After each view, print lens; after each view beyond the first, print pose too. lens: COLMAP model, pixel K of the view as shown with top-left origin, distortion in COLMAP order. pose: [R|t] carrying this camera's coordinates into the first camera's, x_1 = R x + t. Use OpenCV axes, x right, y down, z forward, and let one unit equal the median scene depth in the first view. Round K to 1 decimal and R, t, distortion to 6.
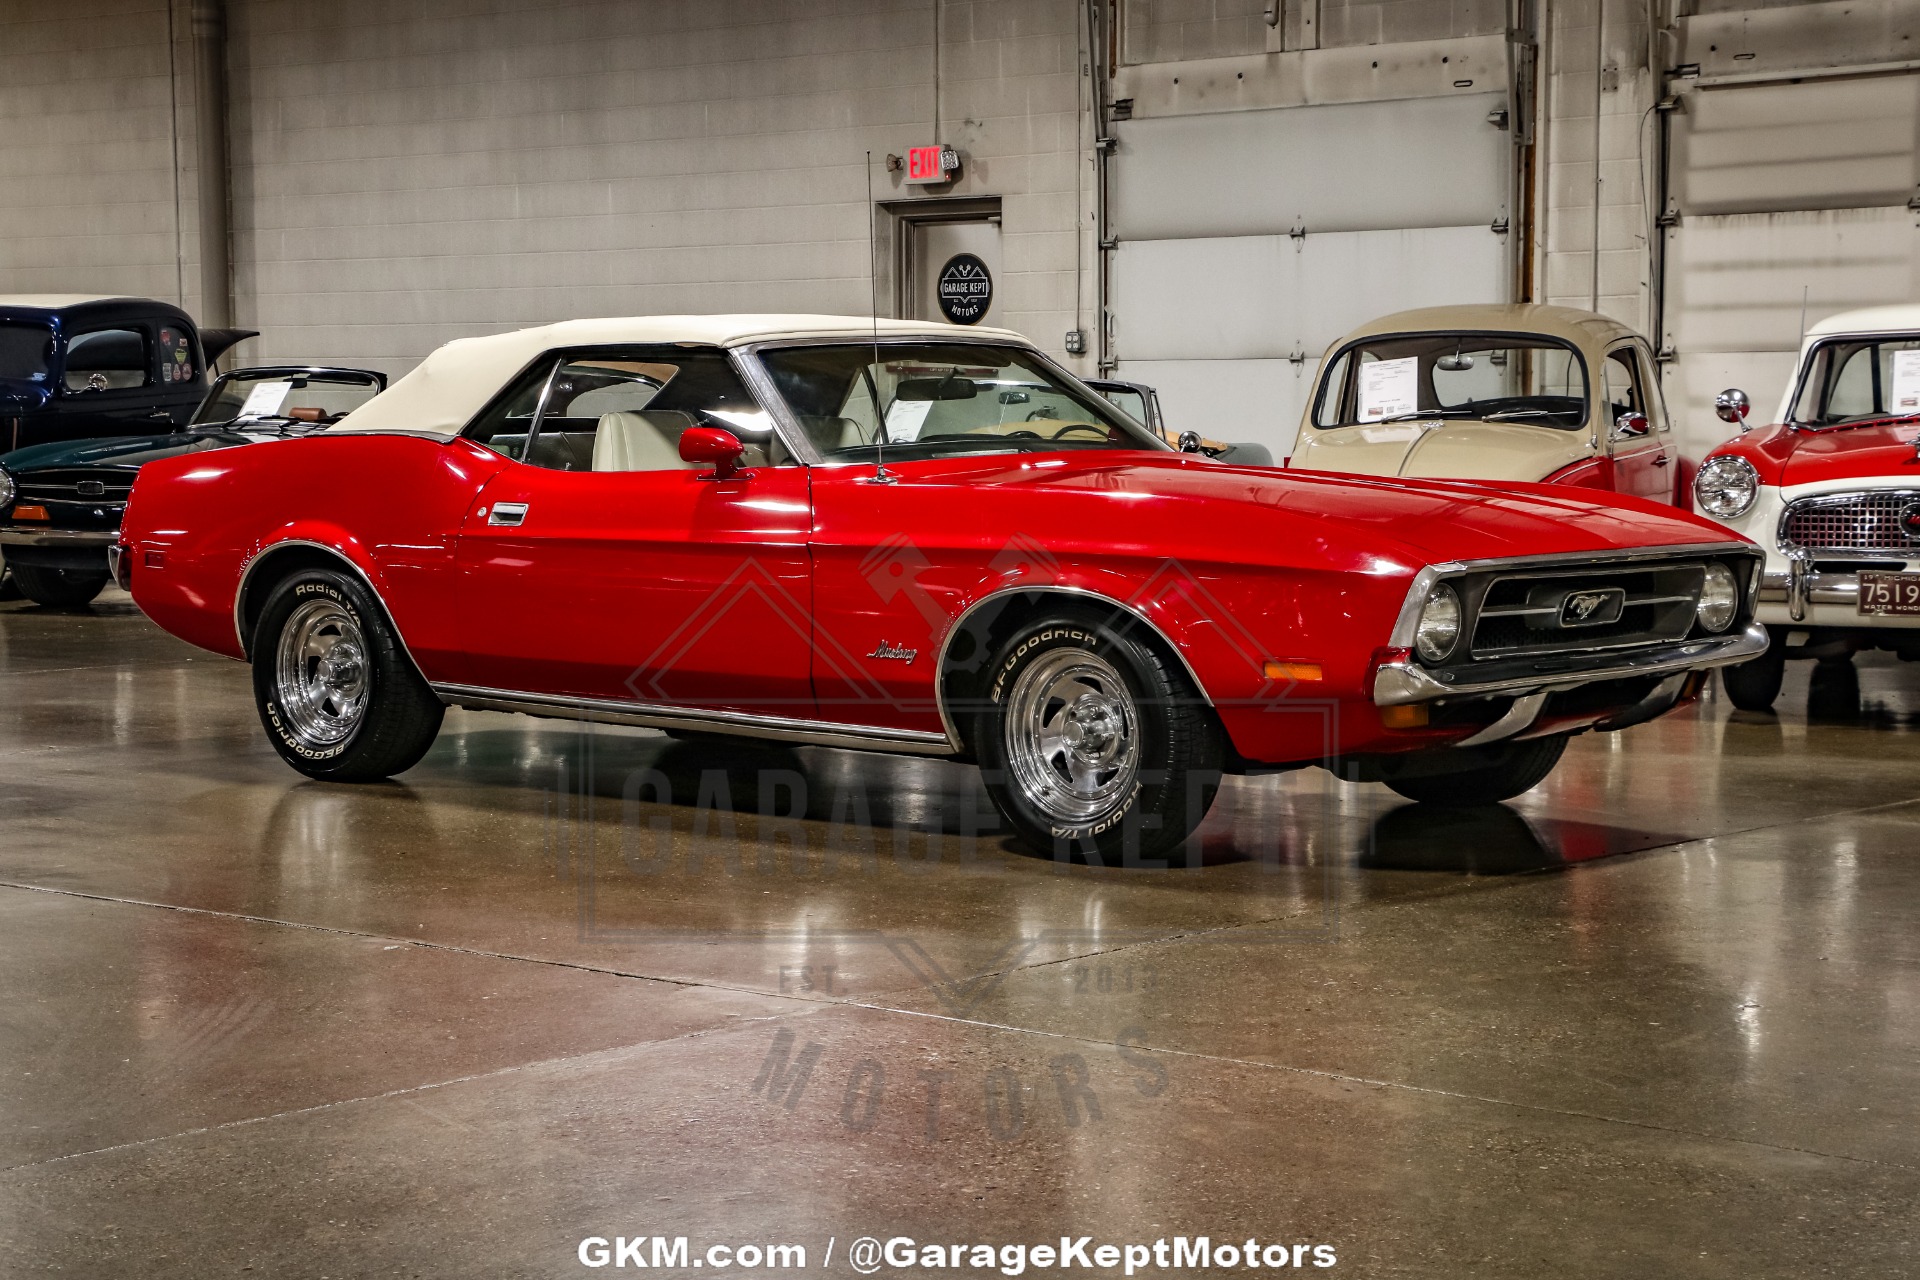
lens RADIAL K [[3613.3, 0, 960.7], [0, 3613.3, 639.0], [0, 0, 1]] dist [0.198586, 0.593945]
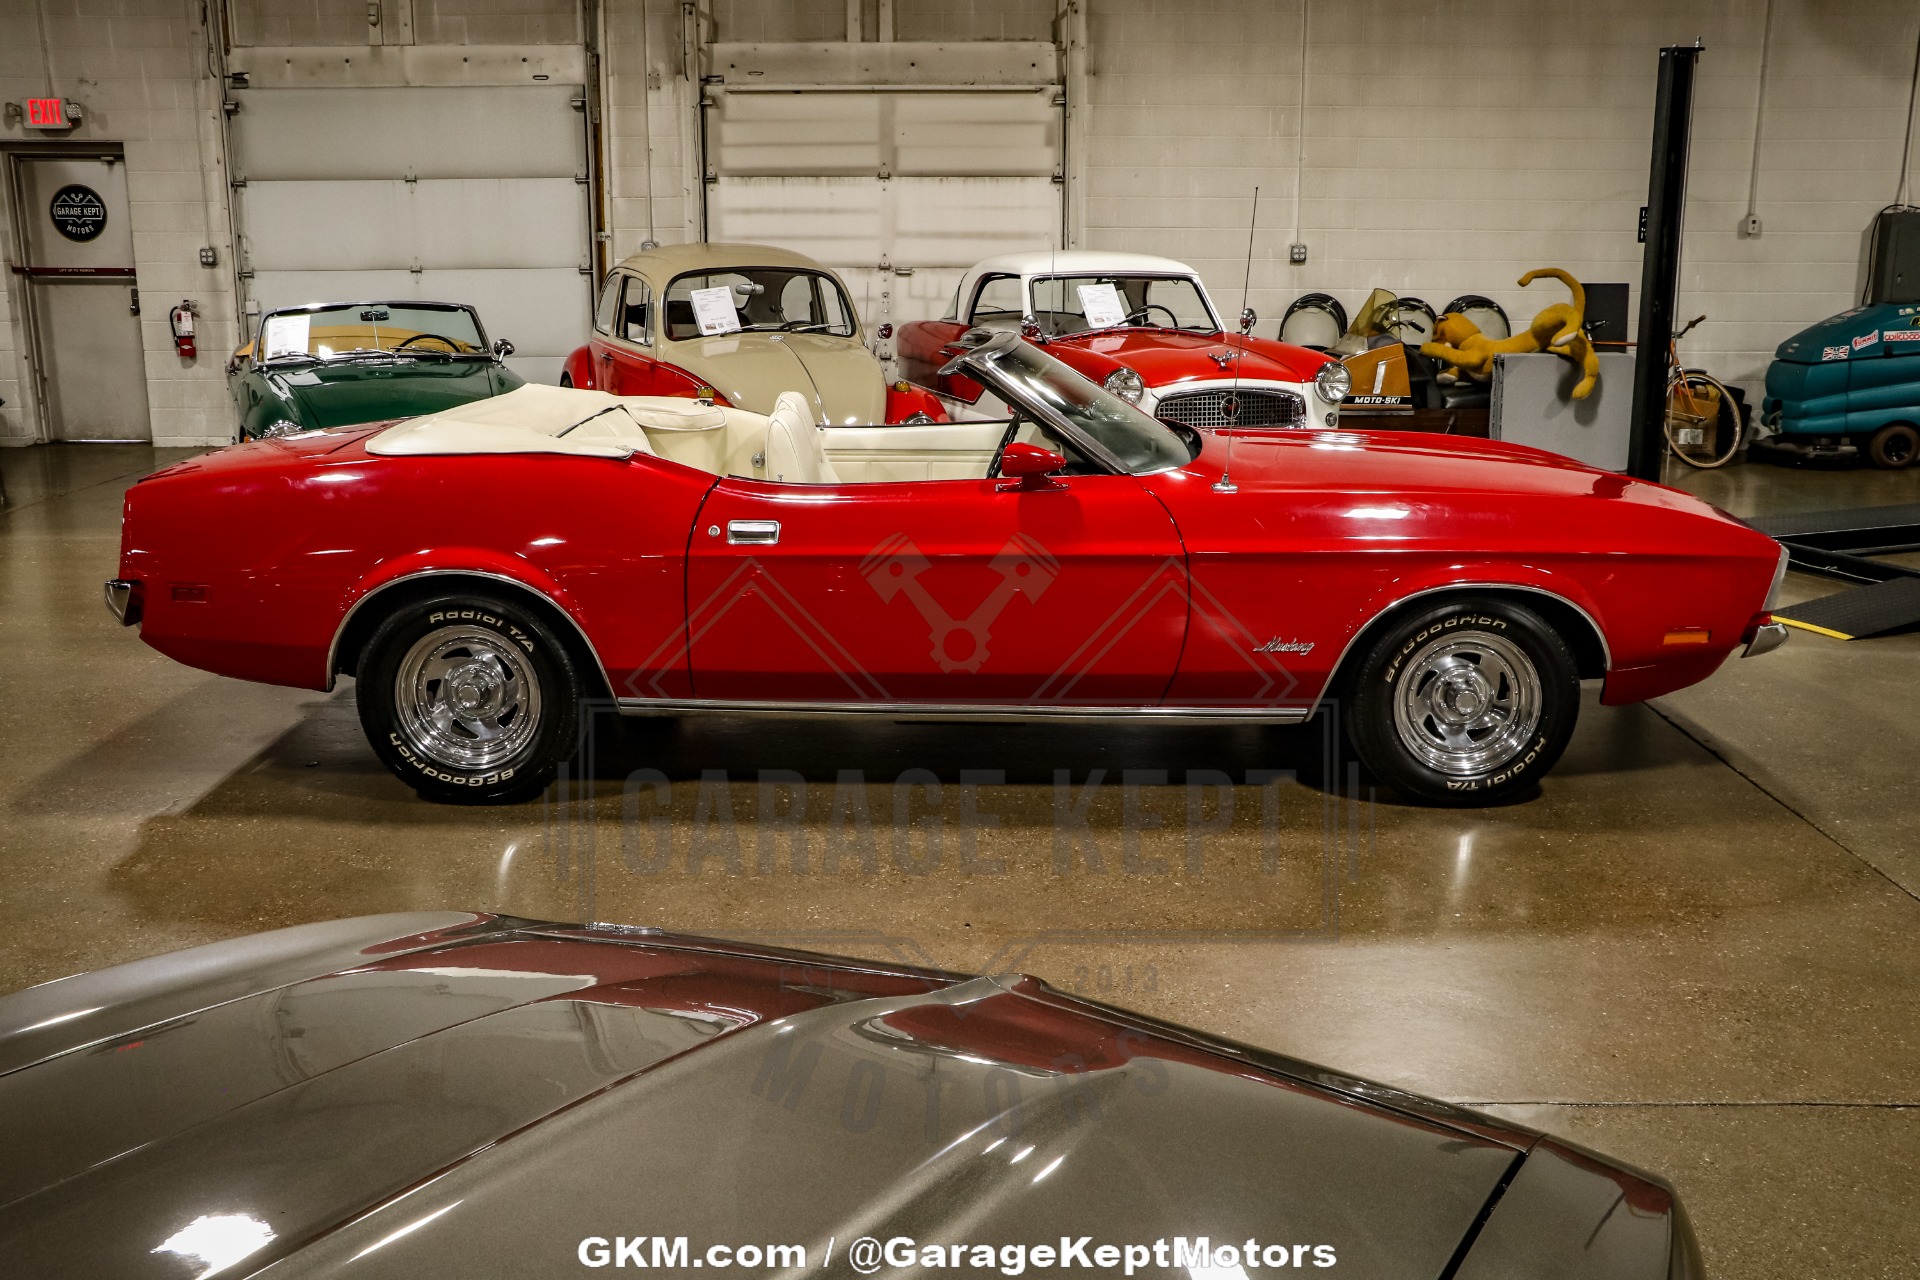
lens RADIAL K [[1883.1, 0, 960.0], [0, 1883.1, 640.0], [0, 0, 1]] dist [-0.147168, 0.277166]
pose [[0.755155, -0.142467, 0.639879, -0.246873], [0.042341, 0.984661, 0.169262, -0.053385], [-0.654178, -0.100726, 0.749604, 0.338604]]
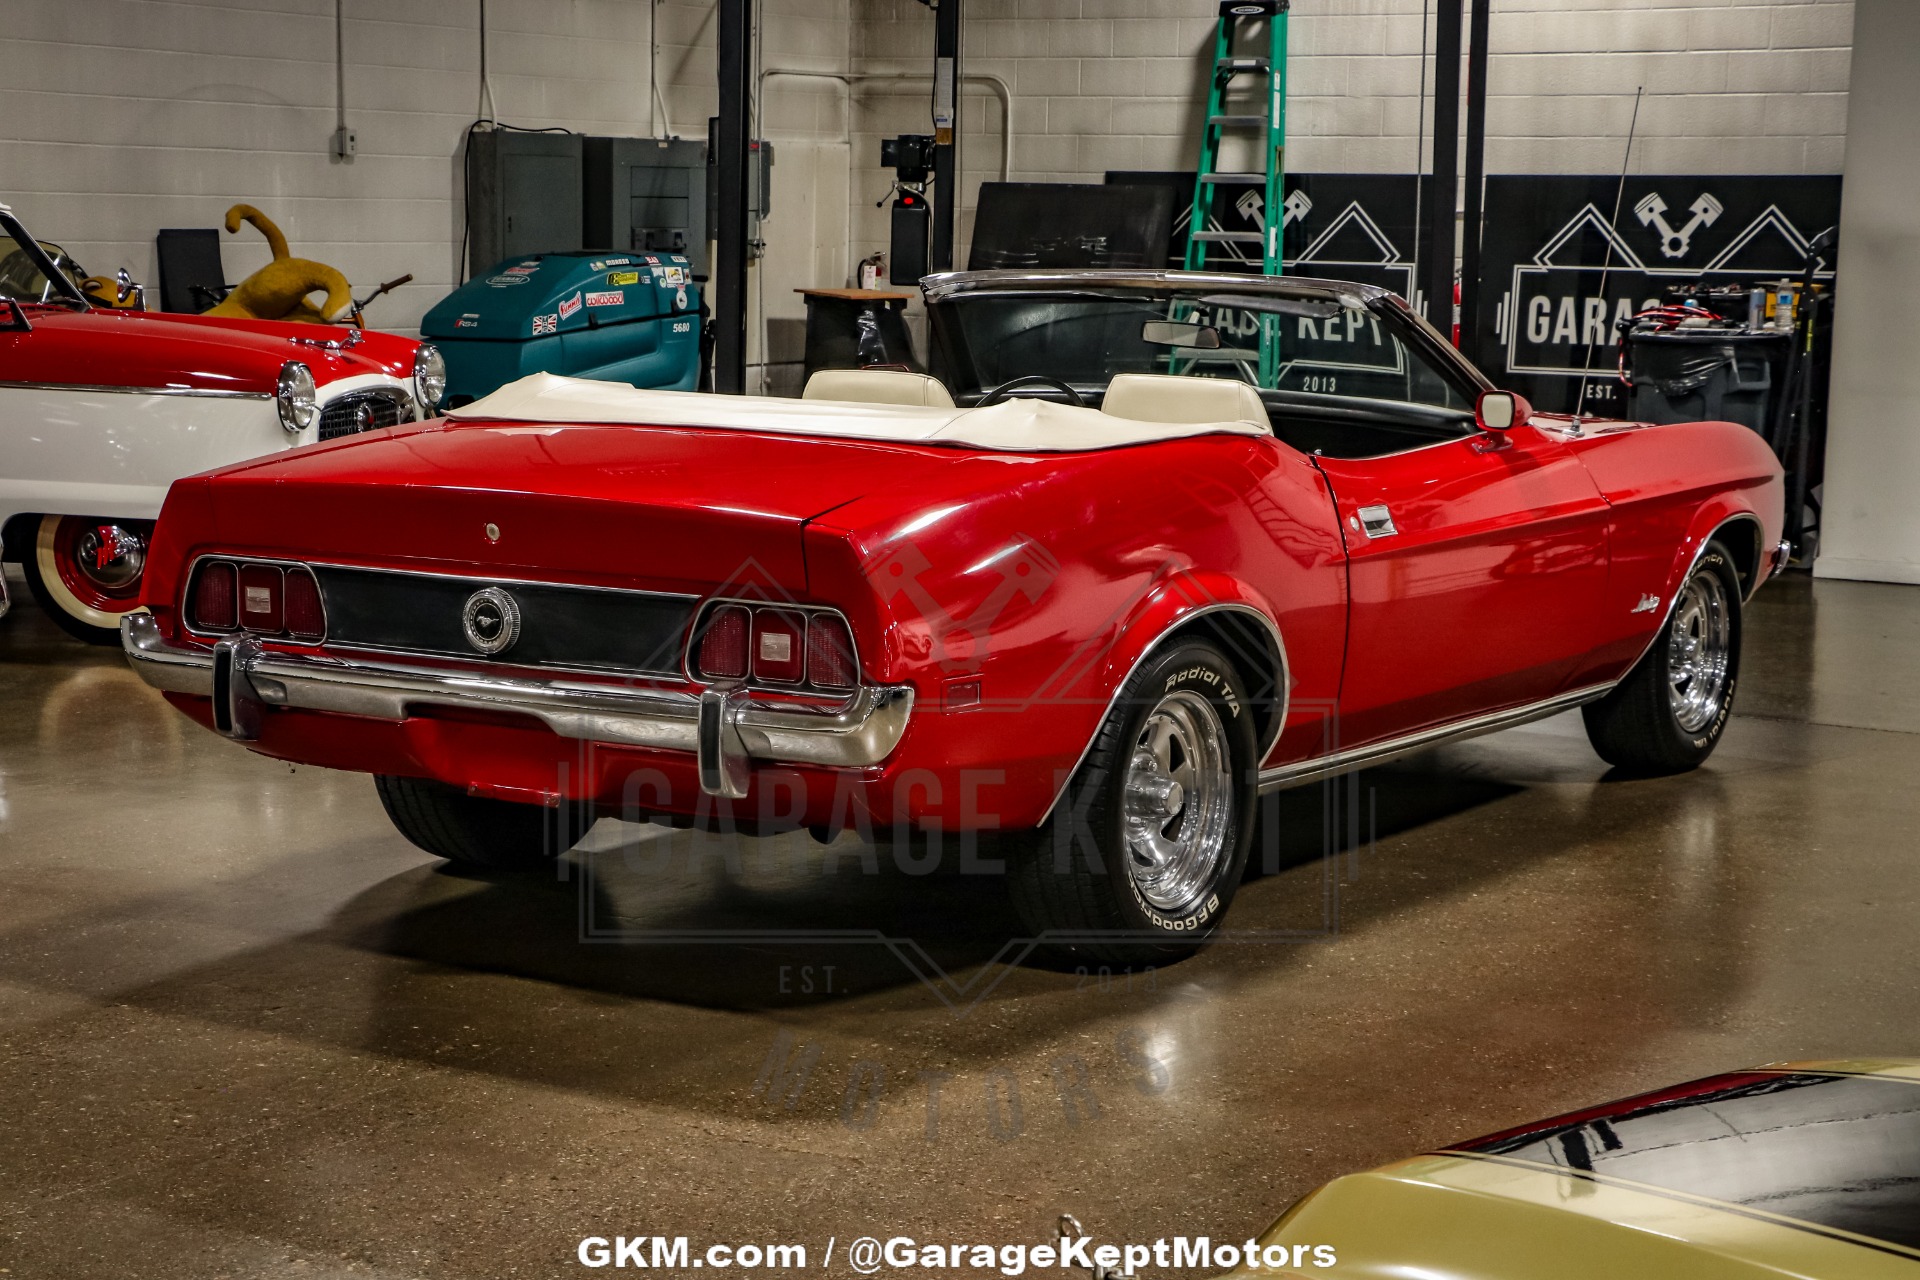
lens RADIAL K [[3439.5, 0, 959.6], [0, 3439.5, 643.6], [0, 0, 1]] dist [0.186251, 0.322823]
pose [[-0.169015, -0.128991, 0.977136, -0.487180], [0.050381, 0.988972, 0.139268, -0.067642], [-0.984325, 0.072767, -0.160653, 0.713869]]
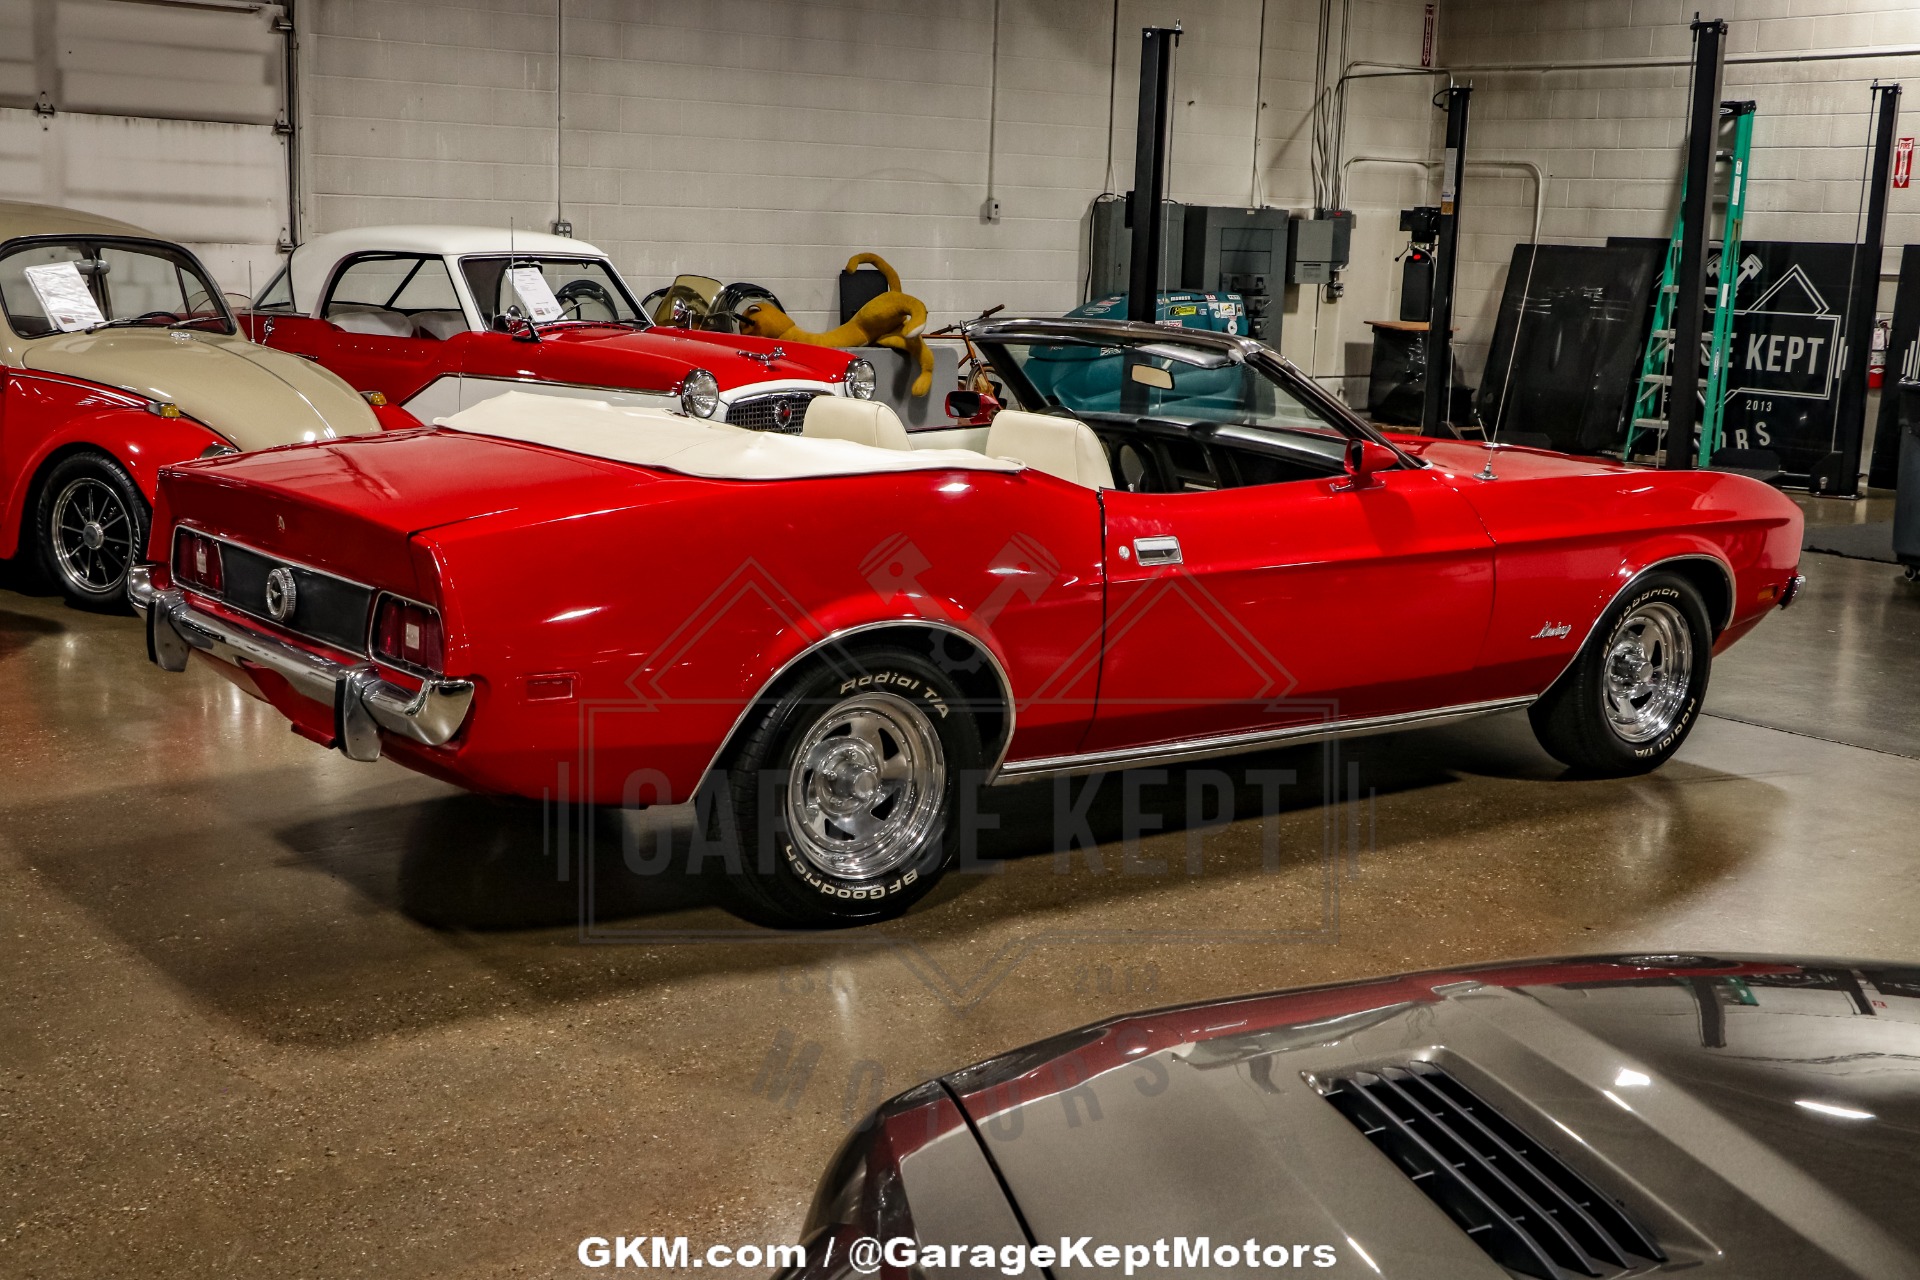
lens RADIAL K [[2330.3, 0, 963.4], [0, 2330.3, 636.1], [0, 0, 1]] dist [-0.035325, 0.345144]
pose [[0.182188, -0.165277, 0.969273, -0.401013], [0.032248, 0.986246, 0.162110, -0.062755], [-0.982735, 0.001722, 0.185012, 0.558416]]
